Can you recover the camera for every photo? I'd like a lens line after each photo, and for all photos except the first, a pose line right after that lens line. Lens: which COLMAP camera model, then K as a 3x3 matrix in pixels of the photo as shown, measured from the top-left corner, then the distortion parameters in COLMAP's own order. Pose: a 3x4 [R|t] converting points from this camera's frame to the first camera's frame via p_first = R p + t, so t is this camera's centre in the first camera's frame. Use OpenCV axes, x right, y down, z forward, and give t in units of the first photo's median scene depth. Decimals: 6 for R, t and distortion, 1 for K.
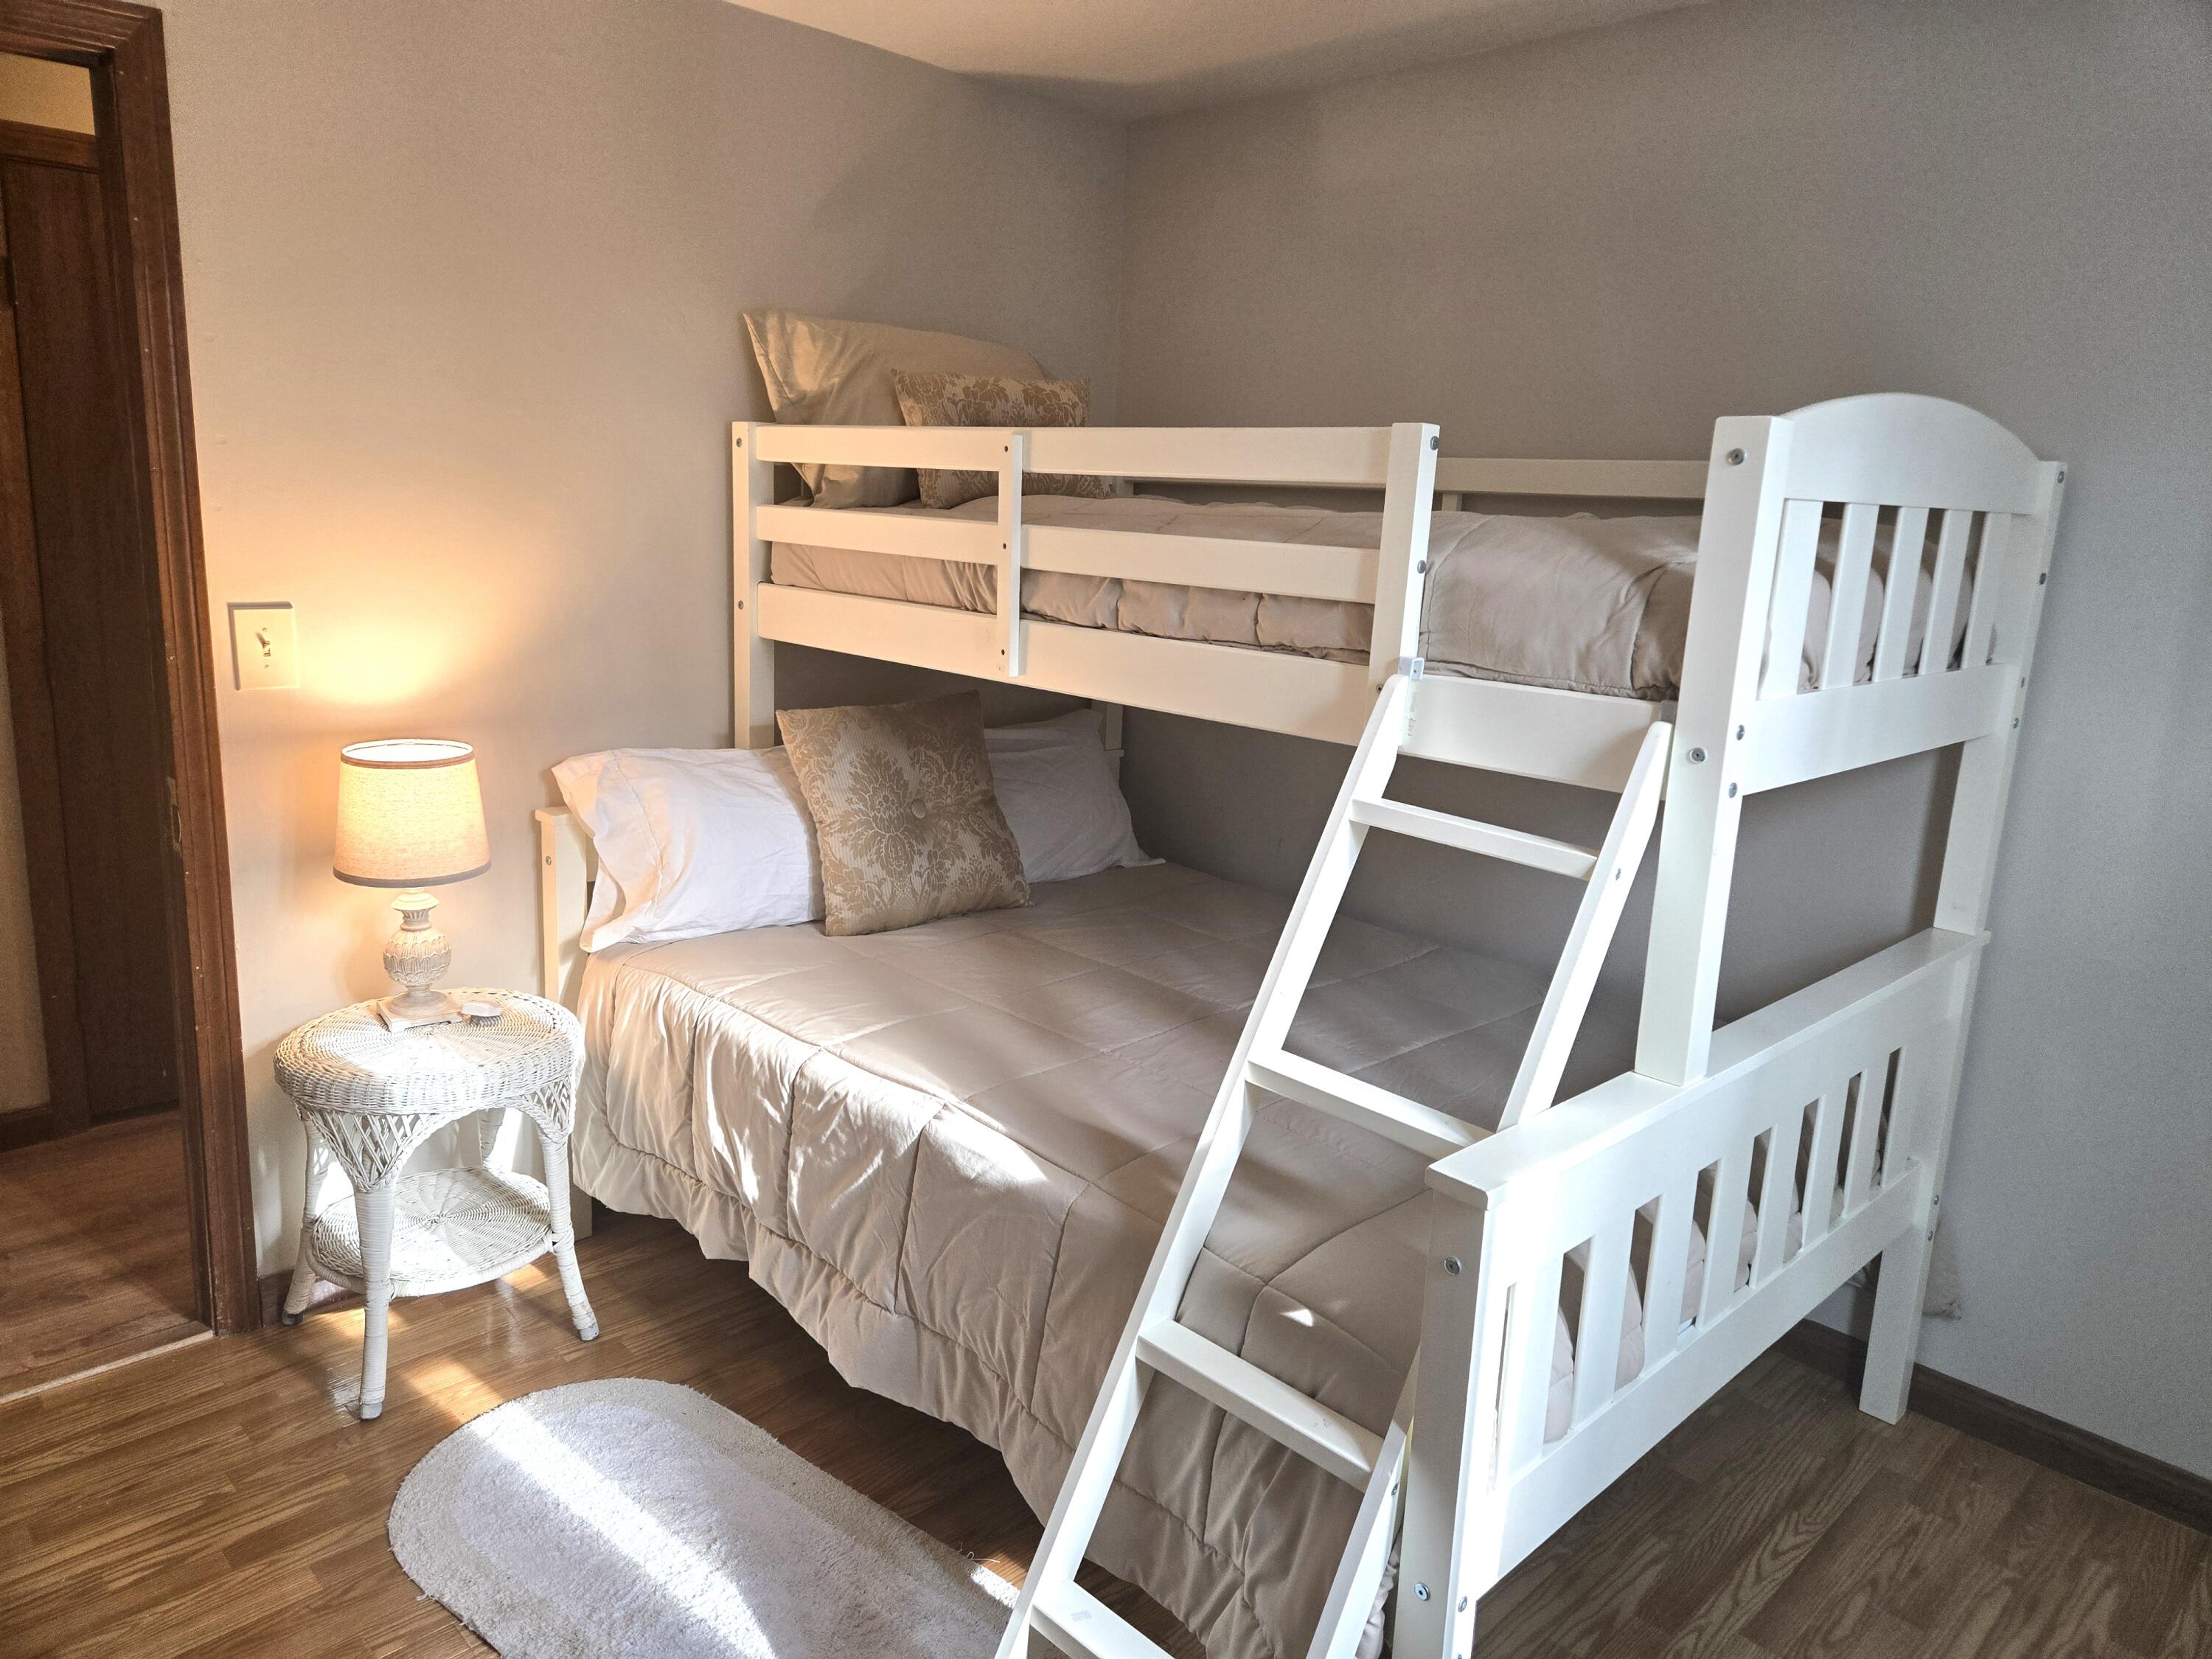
lens RADIAL K [[1480.3, 0, 1116.3], [0, 1480.3, 824.6], [0, 0, 1]] dist [0.086454, -0.065737]
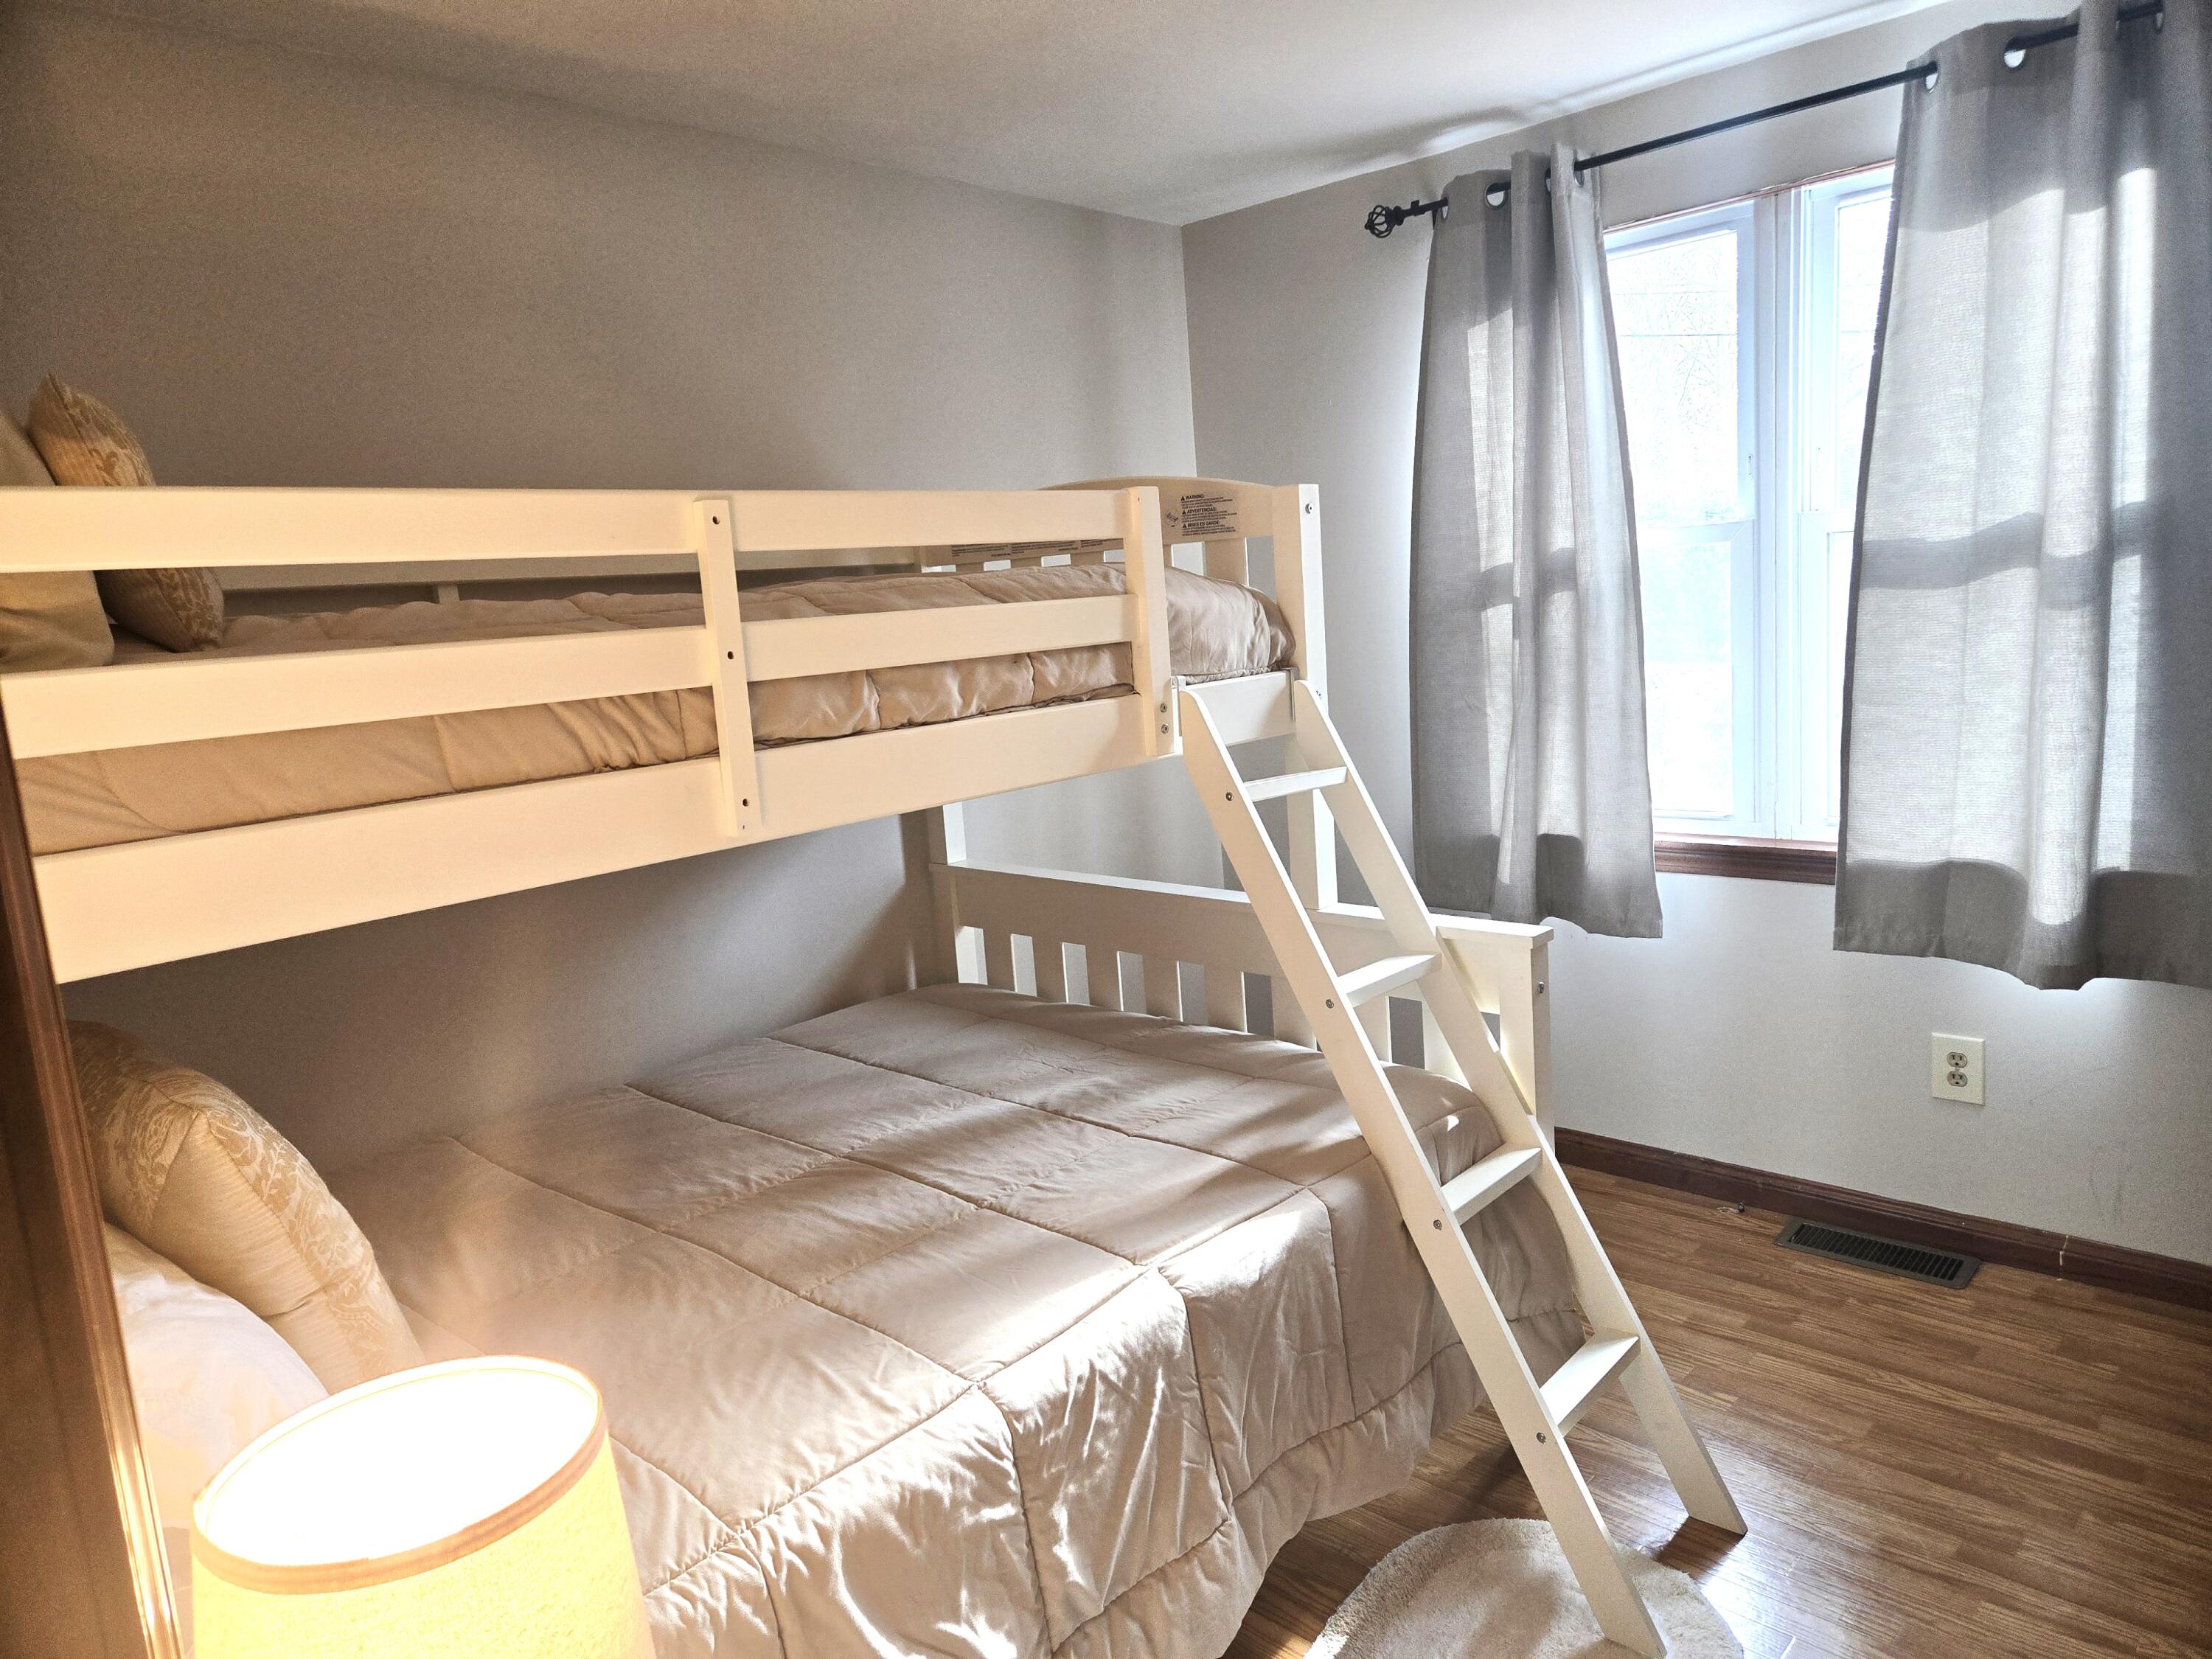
lens RADIAL K [[1480.3, 0, 1116.3], [0, 1480.3, 824.6], [0, 0, 1]] dist [0.086454, -0.065737]
pose [[-0.048890, -0.206198, 0.977288, -0.854576], [0.276940, 0.937296, 0.211614, -0.226752], [-0.959643, 0.280996, 0.011280, 0.897486]]
